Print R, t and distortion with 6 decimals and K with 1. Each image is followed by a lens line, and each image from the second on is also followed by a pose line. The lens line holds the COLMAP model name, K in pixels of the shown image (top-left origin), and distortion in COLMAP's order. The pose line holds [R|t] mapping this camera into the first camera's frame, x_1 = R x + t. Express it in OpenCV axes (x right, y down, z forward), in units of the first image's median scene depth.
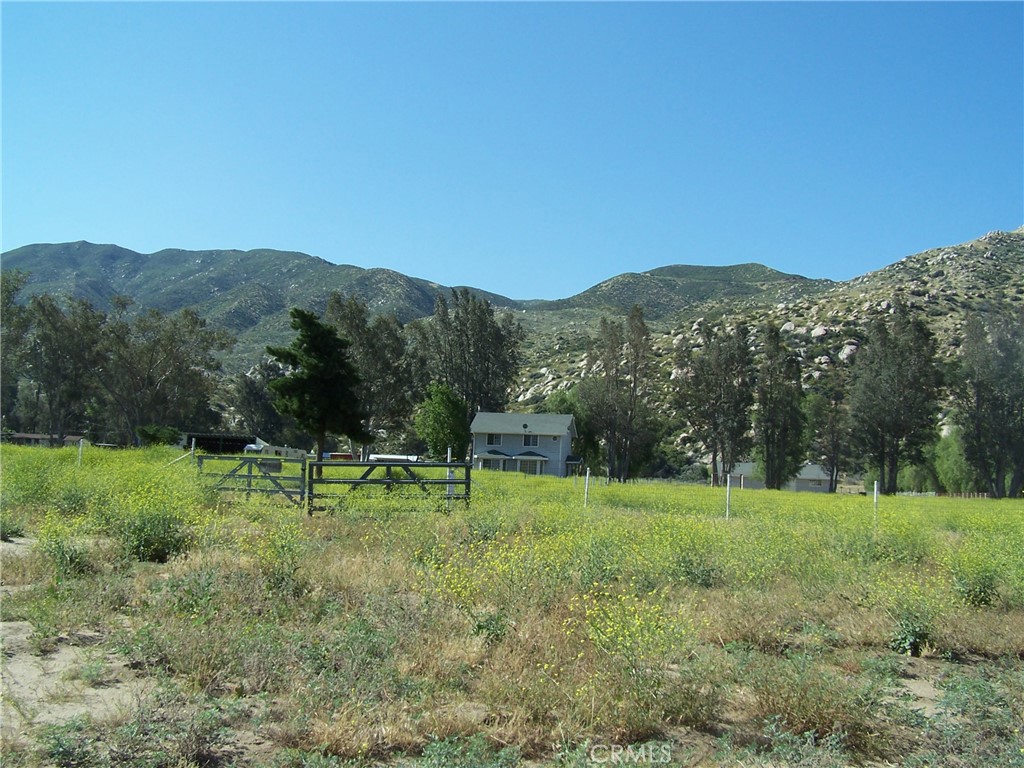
lens RADIAL K [[1146.7, 0, 512.1], [0, 1146.7, 384.4], [0, 0, 1]] dist [-0.156006, 0.000000]
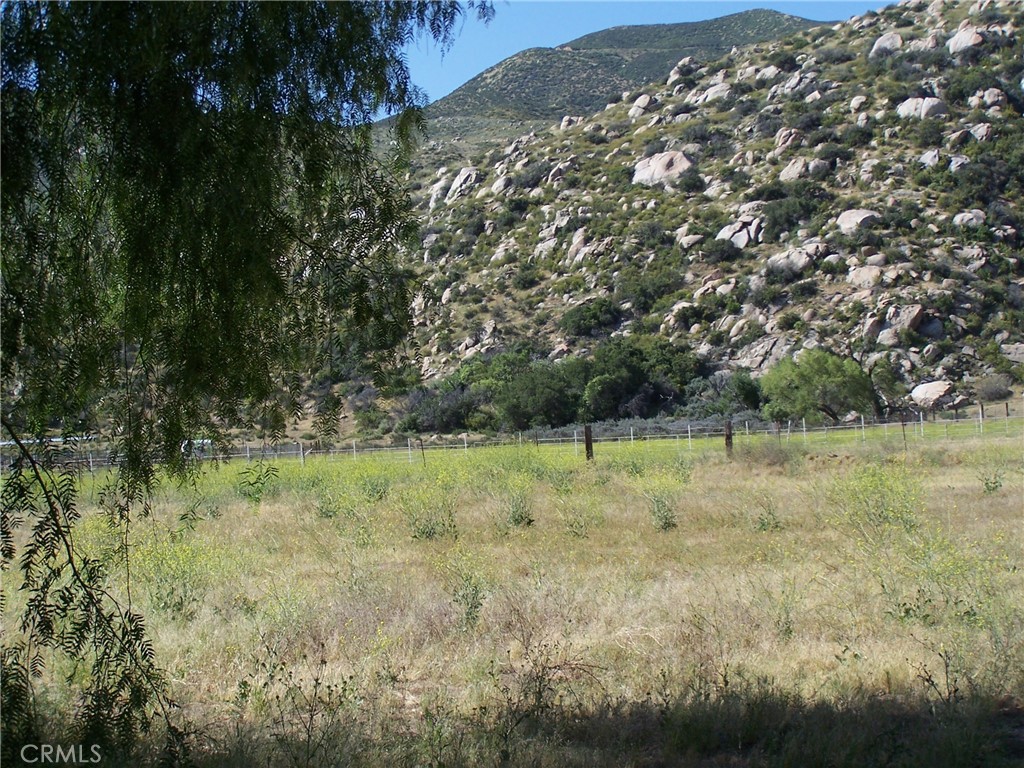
lens RADIAL K [[1959.6, 0, 512.8], [0, 1959.6, 384.1], [0, 0, 1]] dist [-0.063833, 0.000000]
pose [[0.991283, -0.110188, 0.072220, 0.033380], [0.106058, 0.992624, 0.058733, 0.021546], [-0.078159, -0.050561, 0.995658, 0.273238]]
